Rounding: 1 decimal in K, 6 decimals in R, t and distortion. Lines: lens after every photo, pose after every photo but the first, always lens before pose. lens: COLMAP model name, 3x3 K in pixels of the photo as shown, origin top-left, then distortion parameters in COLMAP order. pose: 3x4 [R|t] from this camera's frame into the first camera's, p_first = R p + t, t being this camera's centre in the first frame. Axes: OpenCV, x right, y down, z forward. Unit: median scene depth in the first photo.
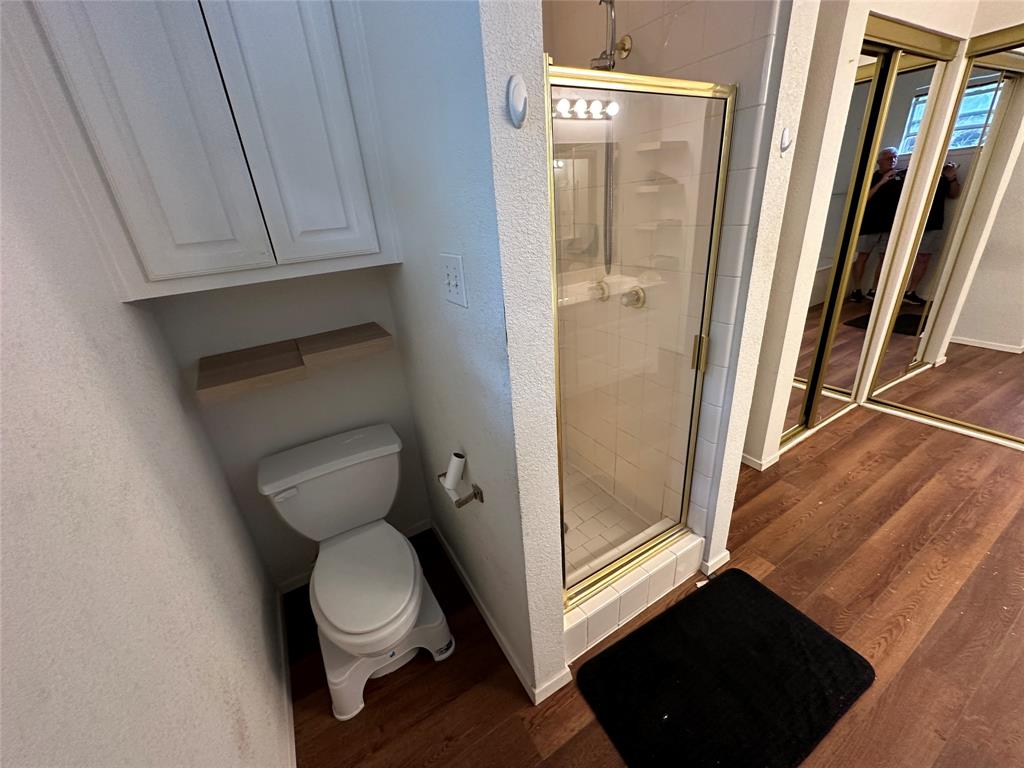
lens RADIAL K [[409.1, 0, 512.7], [0, 409.1, 383.4], [0, 0, 1]] dist [-0.001454, 0.000457]
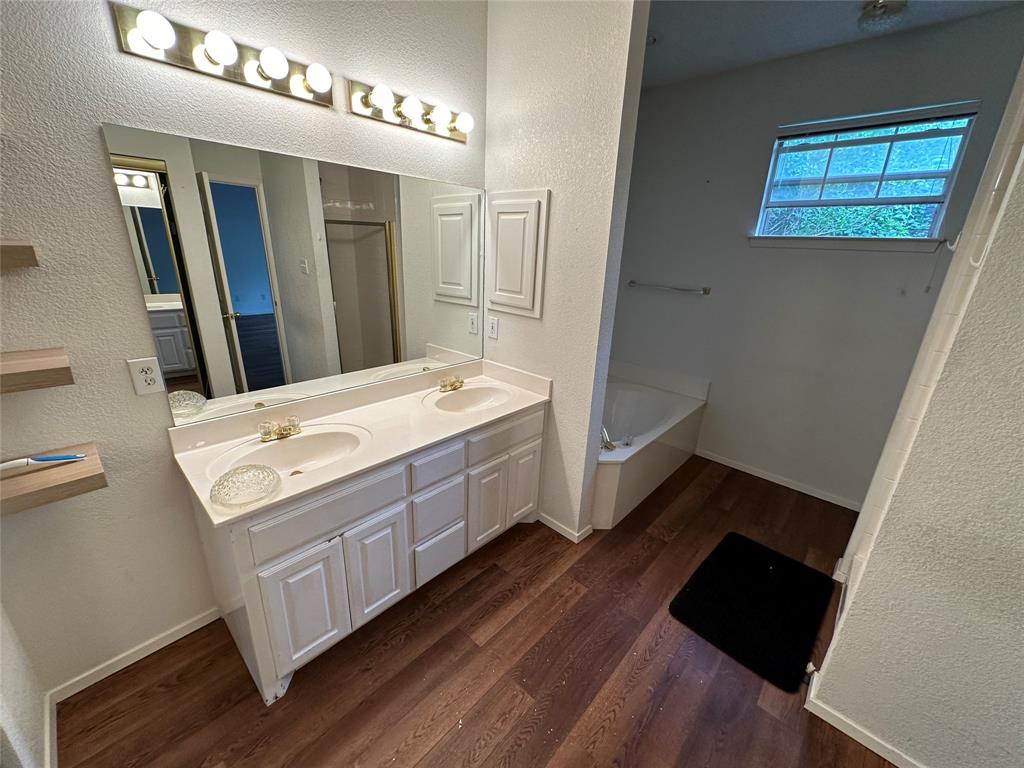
lens RADIAL K [[409.1, 0, 513.5], [0, 409.1, 383.1], [0, 0, 1]] dist [-0.001454, 0.000457]
pose [[-0.958444, 0.139797, -0.248680, 1.134006], [-0.067186, 0.736572, 0.673014, -0.549634], [0.277256, 0.661754, -0.696571, 0.905738]]
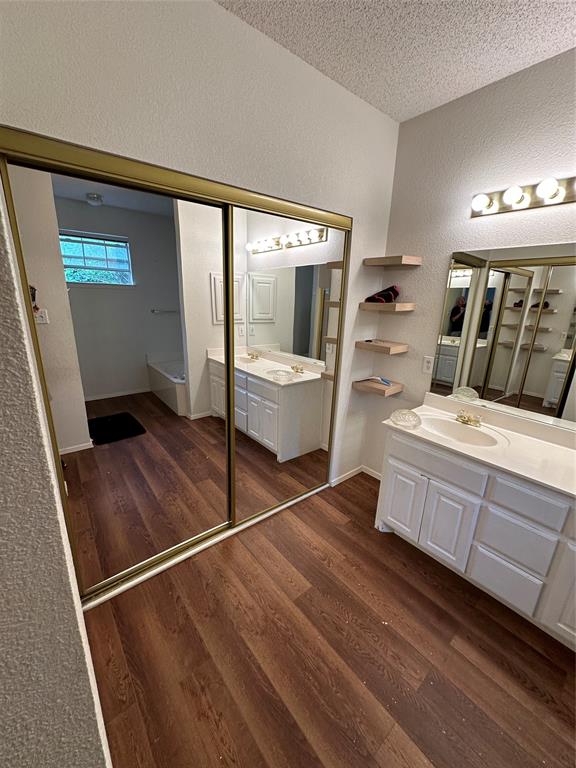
lens RADIAL K [[306.8, 0, 289.8], [0, 306.8, 383.2], [0, 0, 1]] dist [-0.001454, 0.000457]
pose [[-0.162664, -0.188403, 0.968527, 0.521940], [0.370827, 0.897964, 0.236957, -0.436540], [-0.914345, 0.397701, -0.076201, 0.812129]]
